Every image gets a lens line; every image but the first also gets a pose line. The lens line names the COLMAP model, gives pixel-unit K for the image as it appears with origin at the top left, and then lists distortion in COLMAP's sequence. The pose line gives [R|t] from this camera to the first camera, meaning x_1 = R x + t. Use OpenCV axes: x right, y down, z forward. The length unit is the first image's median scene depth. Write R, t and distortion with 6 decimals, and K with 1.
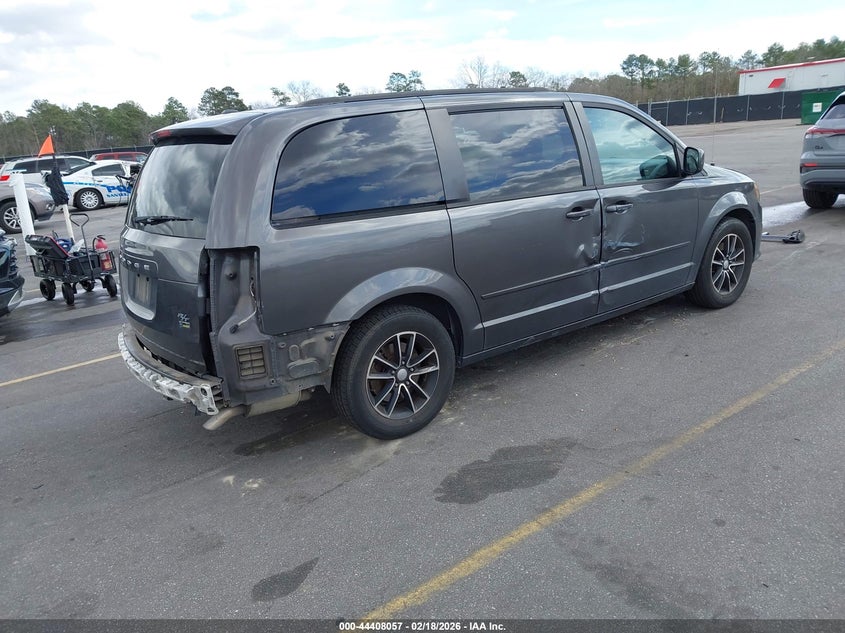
lens RADIAL K [[730.1, 0, 420.0], [0, 730.1, 316.5], [0, 0, 1]] dist [0.006072, 0.003390]
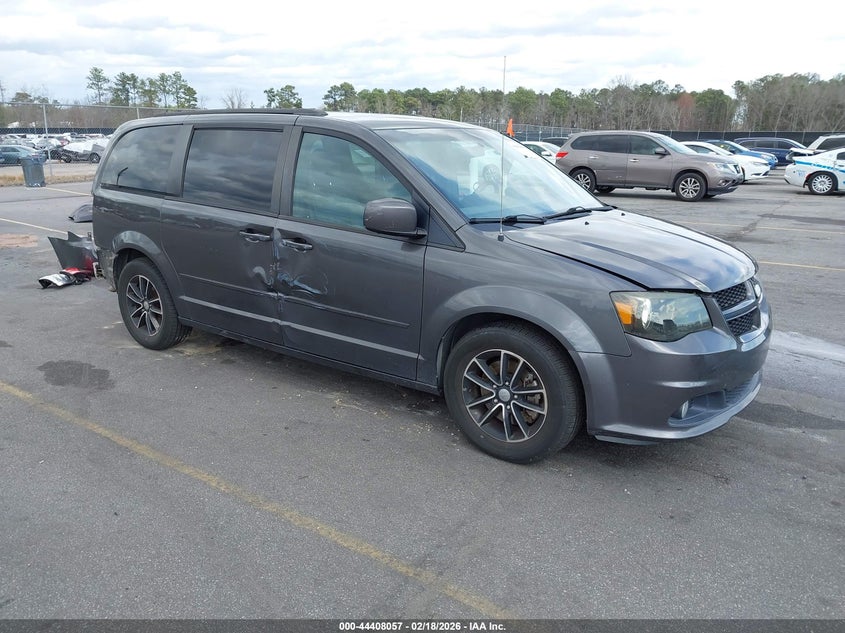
lens RADIAL K [[730.1, 0, 420.0], [0, 730.1, 316.5], [0, 0, 1]] dist [0.006072, 0.003390]
pose [[0.210406, 0.313233, -0.926075, 0.813964], [-0.262186, 0.930658, 0.255214, -0.233110], [0.941800, 0.189105, 0.277941, 0.622259]]
